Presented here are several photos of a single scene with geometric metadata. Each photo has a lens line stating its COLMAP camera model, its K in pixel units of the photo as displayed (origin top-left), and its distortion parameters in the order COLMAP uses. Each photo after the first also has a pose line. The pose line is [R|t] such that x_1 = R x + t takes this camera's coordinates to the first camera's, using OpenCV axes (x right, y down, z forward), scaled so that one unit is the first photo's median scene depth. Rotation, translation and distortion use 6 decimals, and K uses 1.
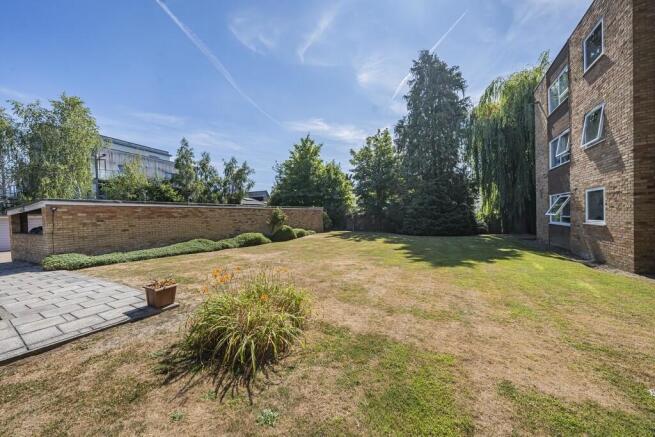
lens RADIAL K [[226.0, 0, 328.1], [0, 226.0, 215.8], [0, 0, 1]] dist [0.000475, 0.000007]
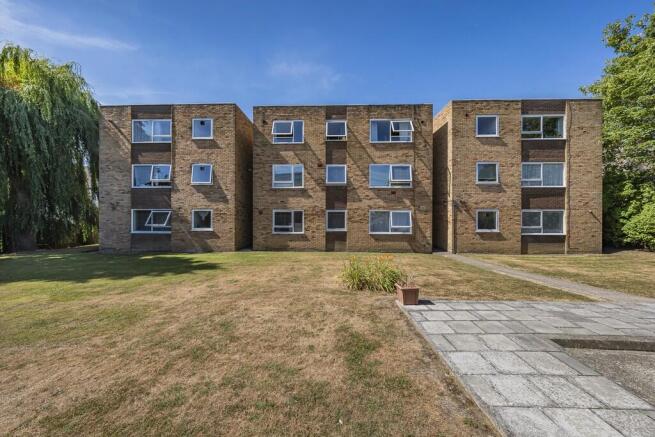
lens RADIAL K [[226.0, 0, 328.1], [0, 226.0, 215.8], [0, 0, 1]] dist [0.000475, 0.000007]
pose [[-0.453147, 0.030671, 0.890908, -0.908402], [0.017859, 0.999520, -0.025326, -0.016645], [-0.891257, 0.004434, -0.453477, 1.076026]]
